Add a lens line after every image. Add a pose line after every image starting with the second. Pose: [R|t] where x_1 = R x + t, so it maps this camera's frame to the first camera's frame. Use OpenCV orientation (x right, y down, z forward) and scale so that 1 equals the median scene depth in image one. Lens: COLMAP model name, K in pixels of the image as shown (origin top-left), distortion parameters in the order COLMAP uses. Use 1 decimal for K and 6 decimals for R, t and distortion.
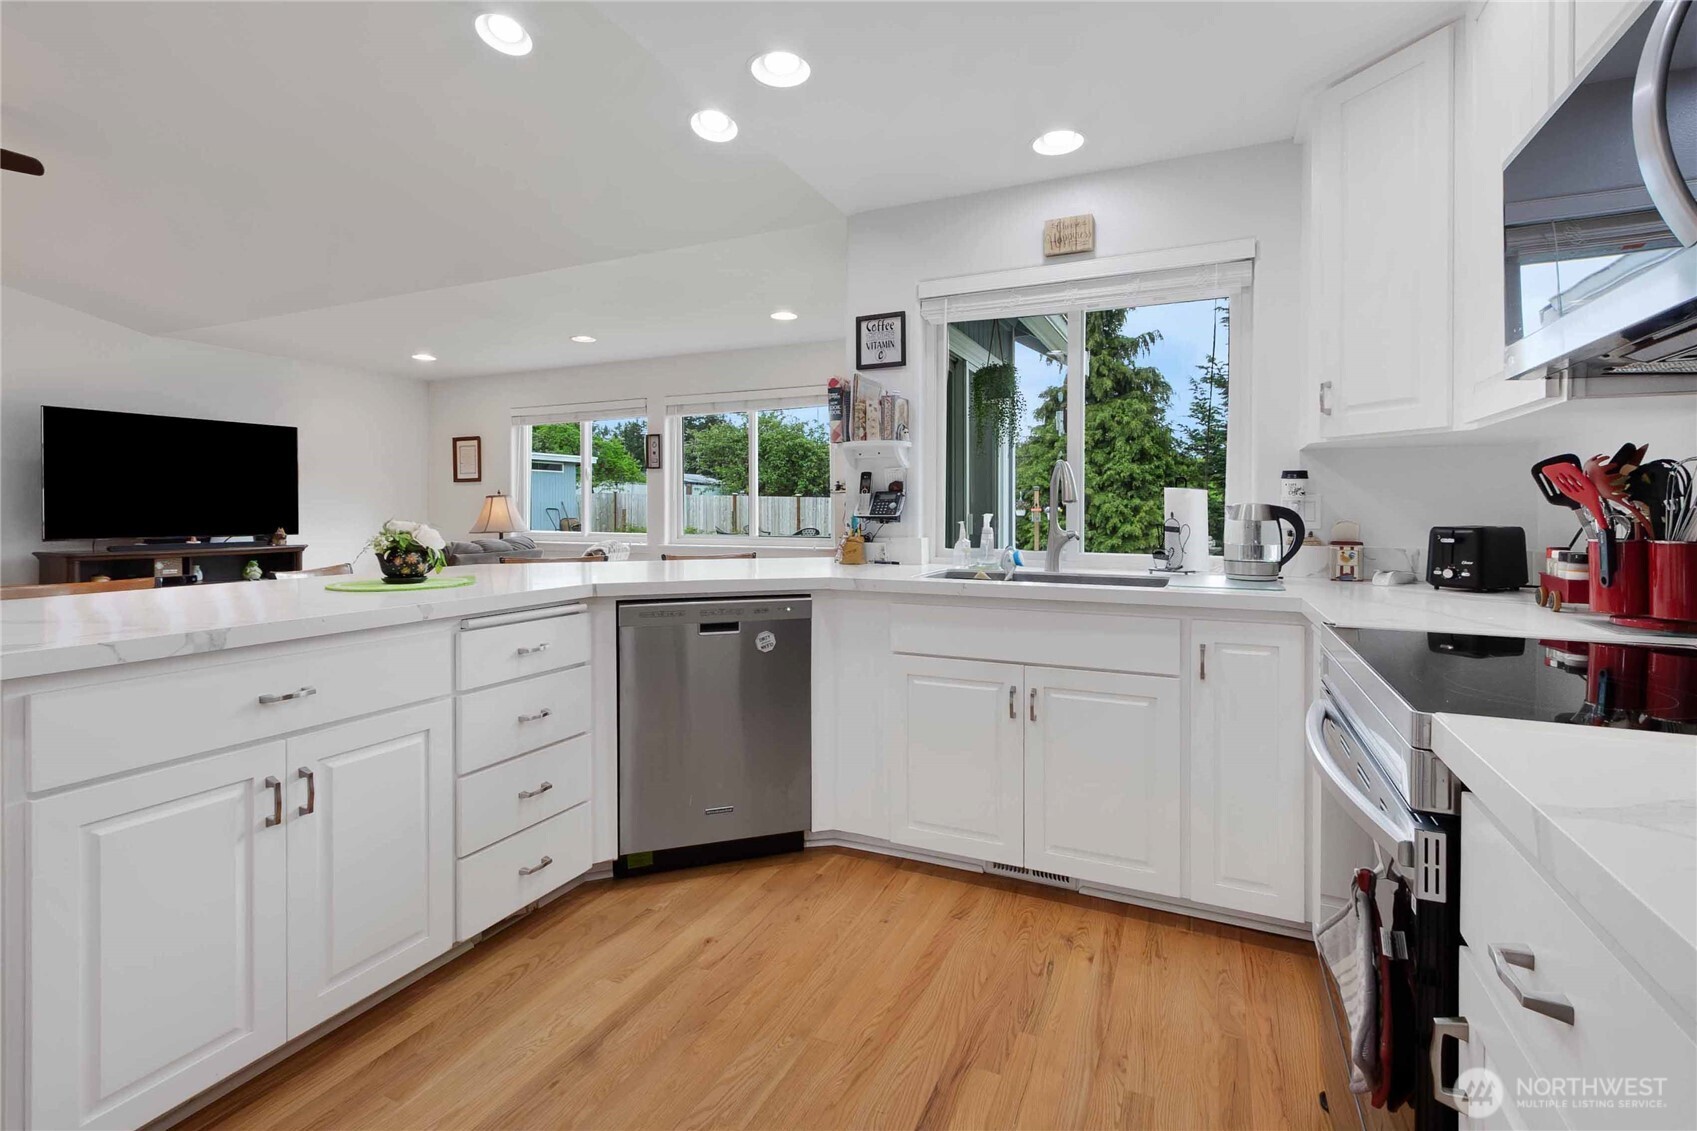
lens RADIAL K [[769.8, 0, 834.6], [0, 769.8, 520.4], [0, 0, 1]] dist [0.003806, -0.000995]
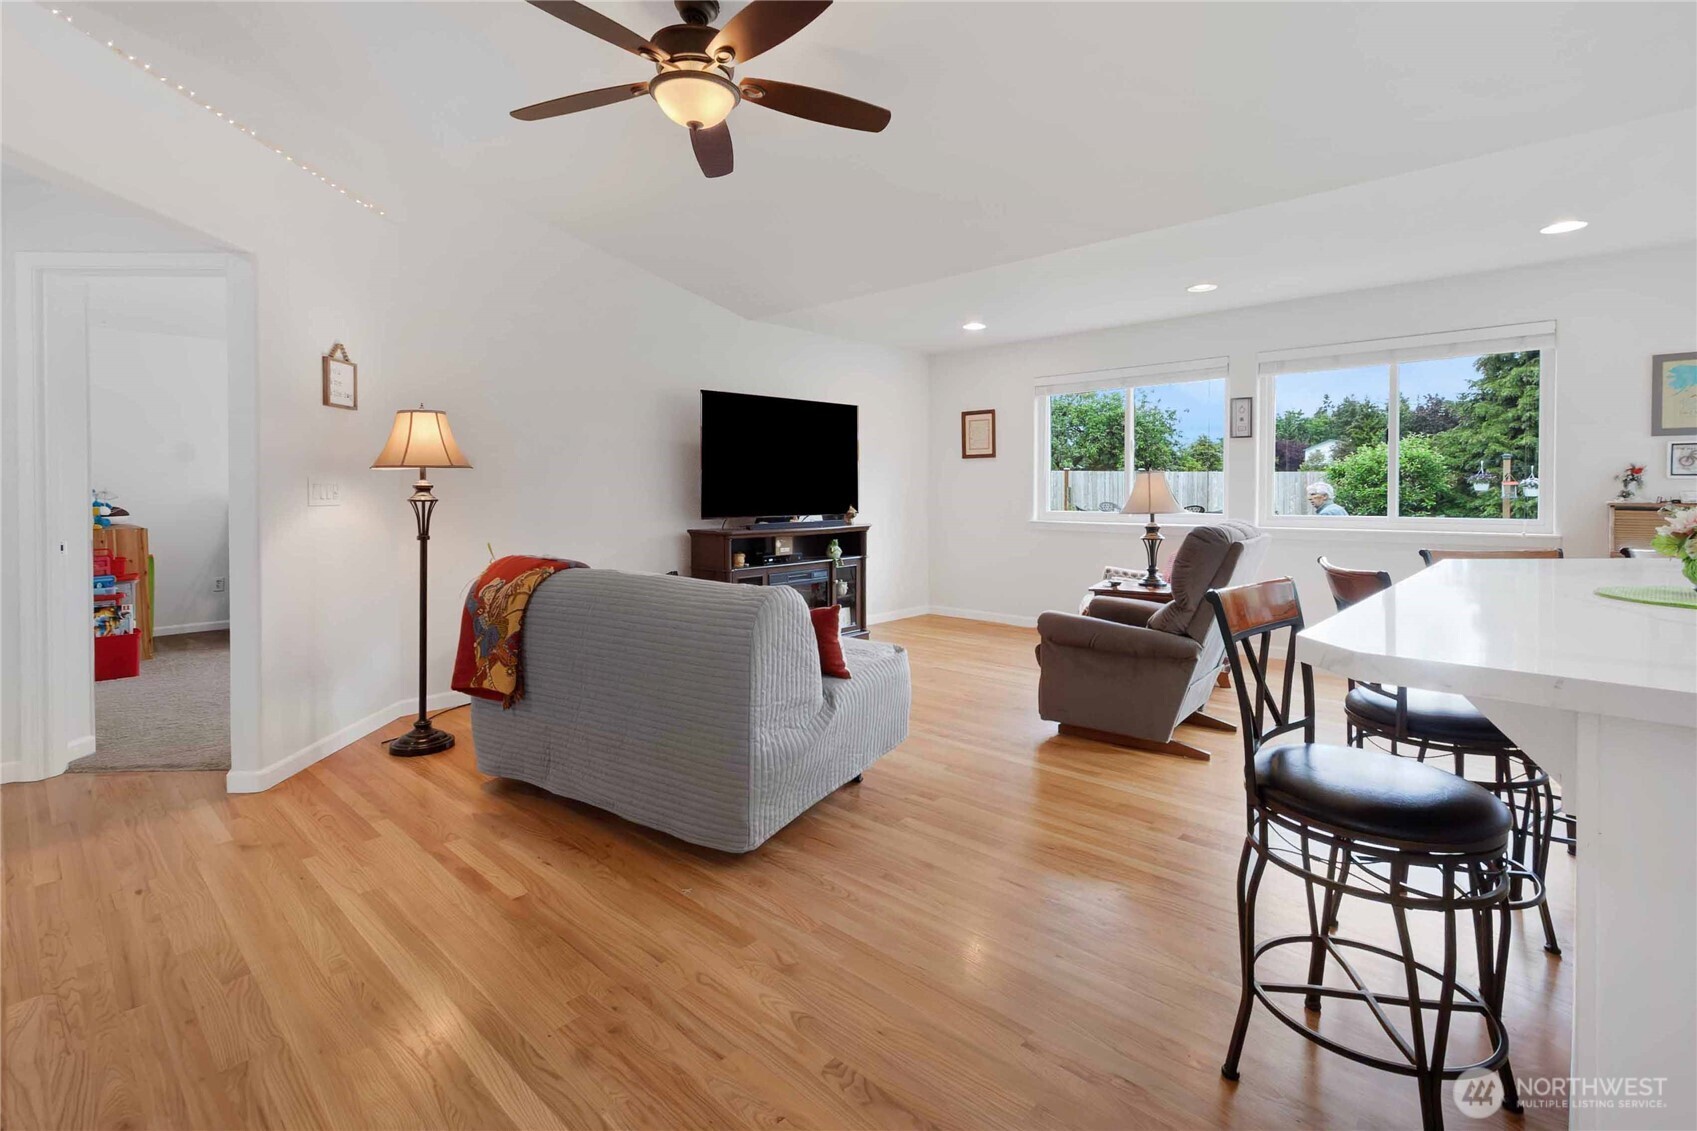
lens RADIAL K [[791.9, 0, 846.6], [0, 791.9, 499.6], [0, 0, 1]] dist [0.015366, -0.000003]
pose [[0.942855, 0.000194, -0.333204, -0.444015], [0.000747, 0.999996, 0.002694, -0.002493], [0.333203, -0.002789, 0.942851, 0.047357]]
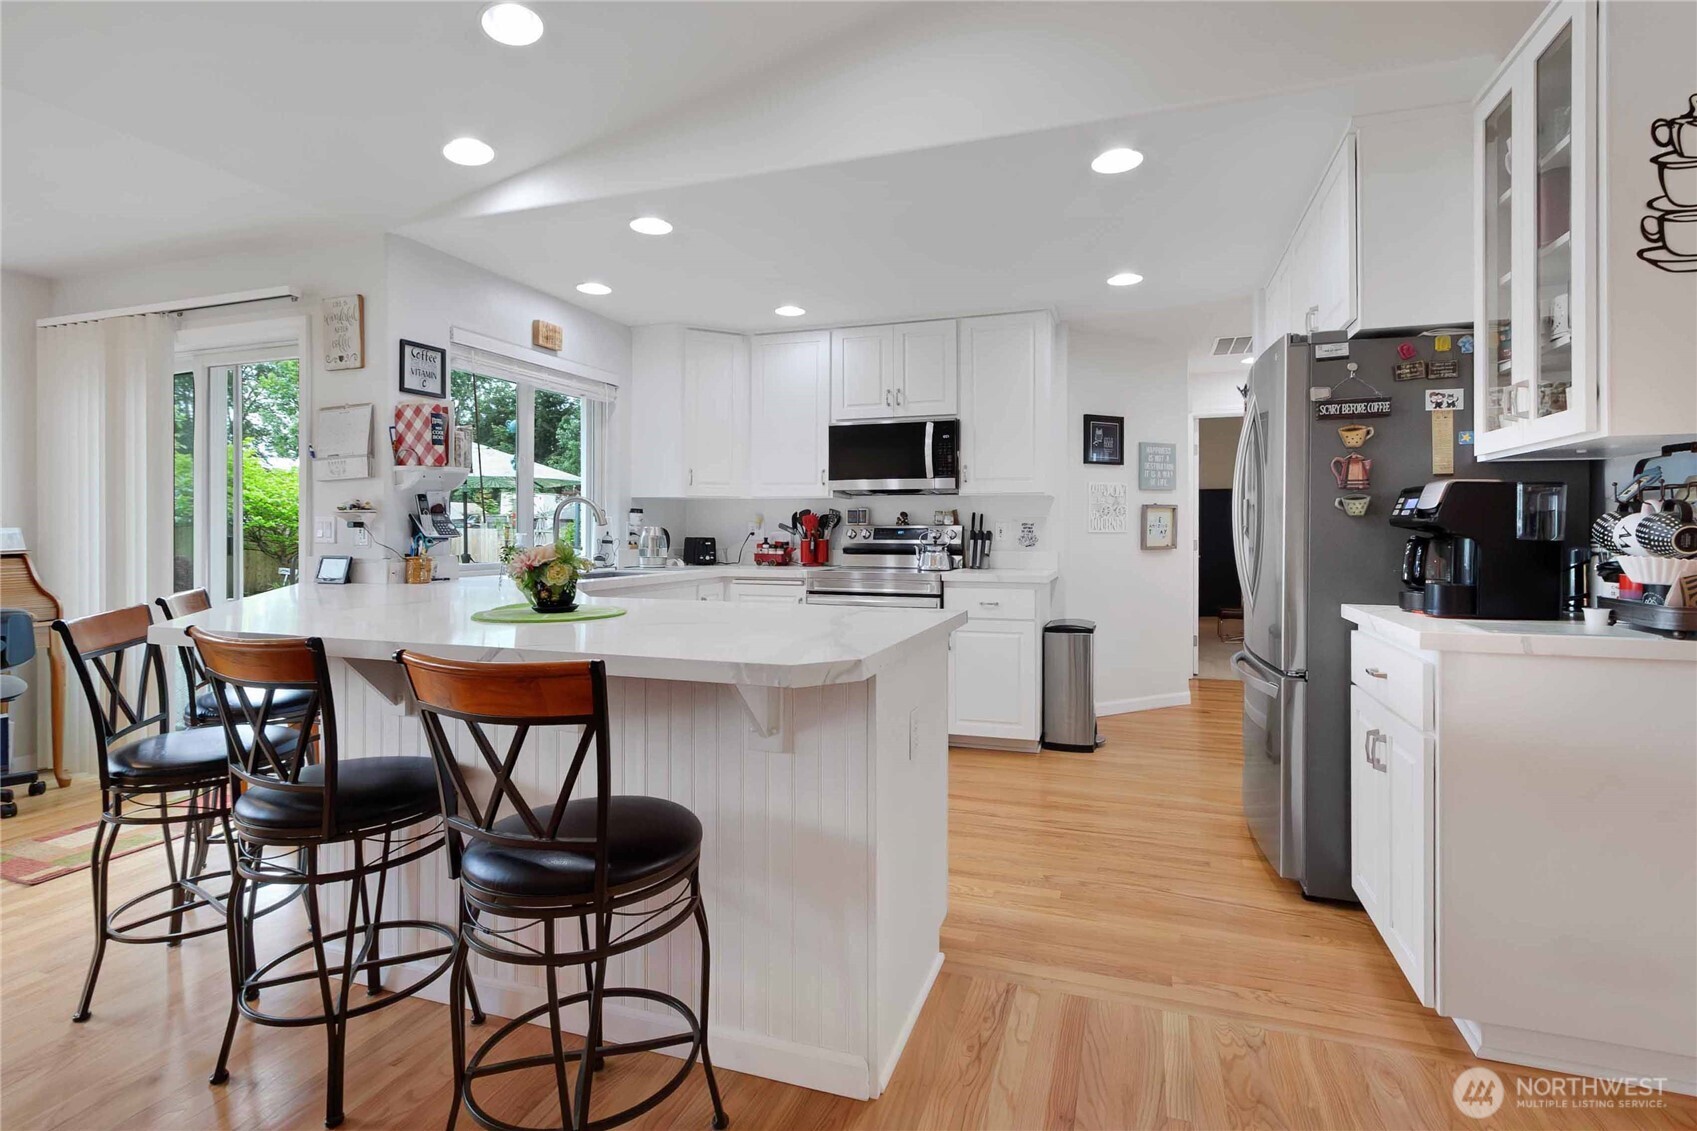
lens RADIAL K [[800.2, 0, 853.7], [0, 800.2, 537.8], [0, 0, 1]] dist [-0.000811, -0.000116]
pose [[-0.079063, -0.012449, 0.996792, -0.649827], [0.013457, 0.999818, 0.013554, -0.006270], [-0.996779, 0.014486, -0.078881, 0.303340]]
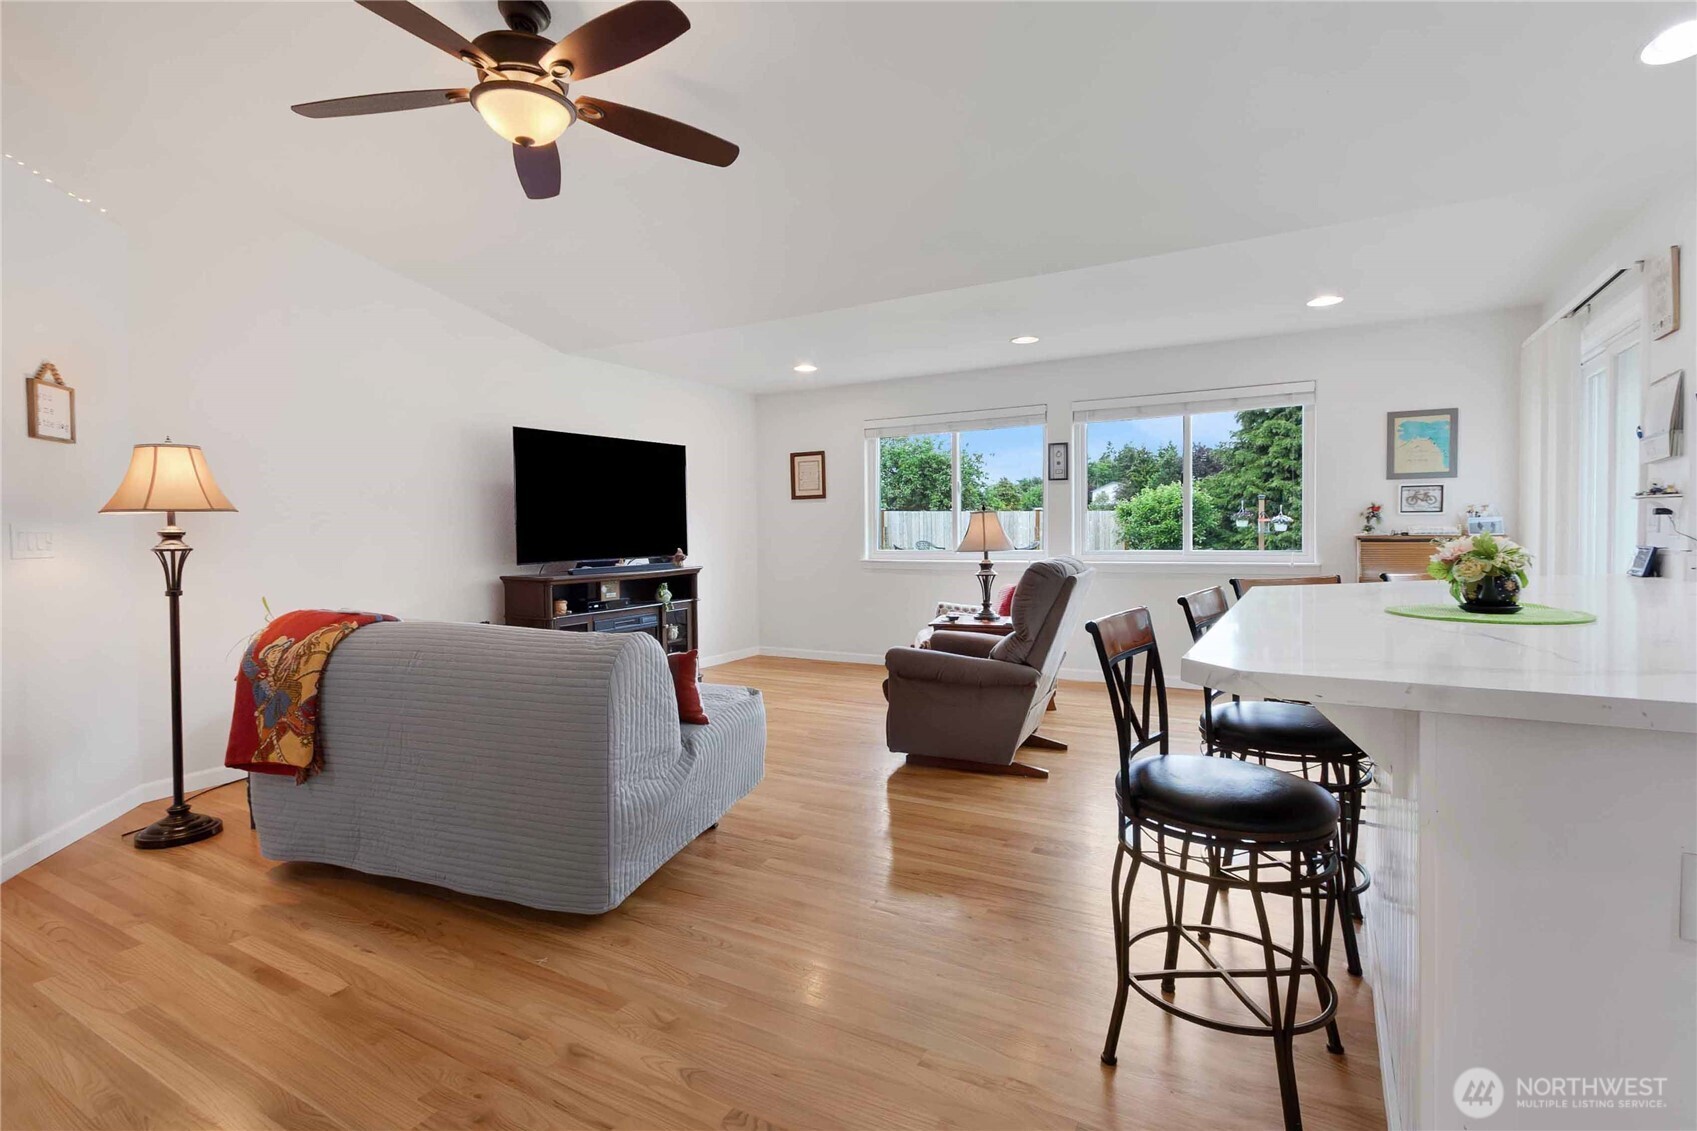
lens RADIAL K [[791.9, 0, 832.5], [0, 791.9, 549.8], [0, 0, 1]] dist [0.013923, -0.000708]
pose [[0.992509, -0.011731, -0.121603, -0.477112], [0.013730, 0.999784, 0.015614, -0.002966], [0.121394, -0.017167, 0.992456, 0.041961]]
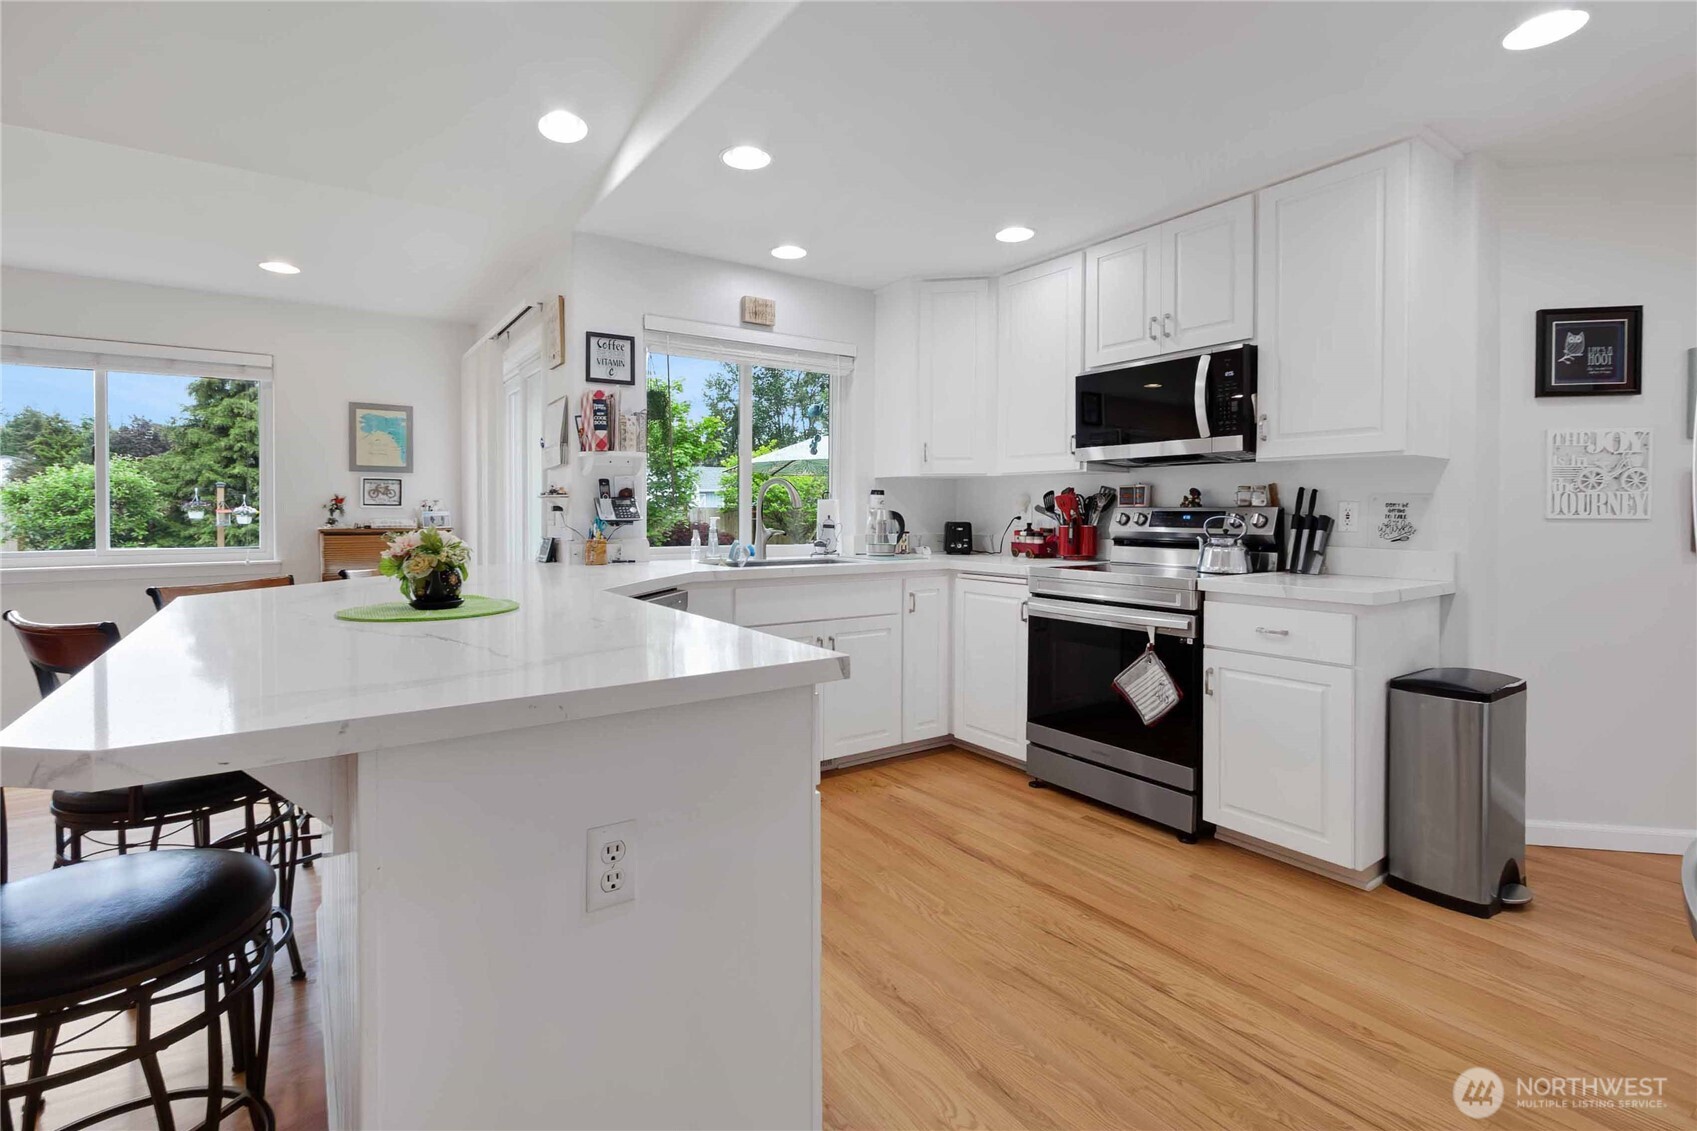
lens RADIAL K [[785.4, 0, 823.0], [0, 785.4, 520.8], [0, 0, 1]] dist [-0.002070, 0.000289]
pose [[0.527831, -0.010773, 0.849281, -0.439738], [0.012185, 0.999913, 0.005110, -0.003189], [-0.849262, 0.007651, 0.527917, 0.094755]]
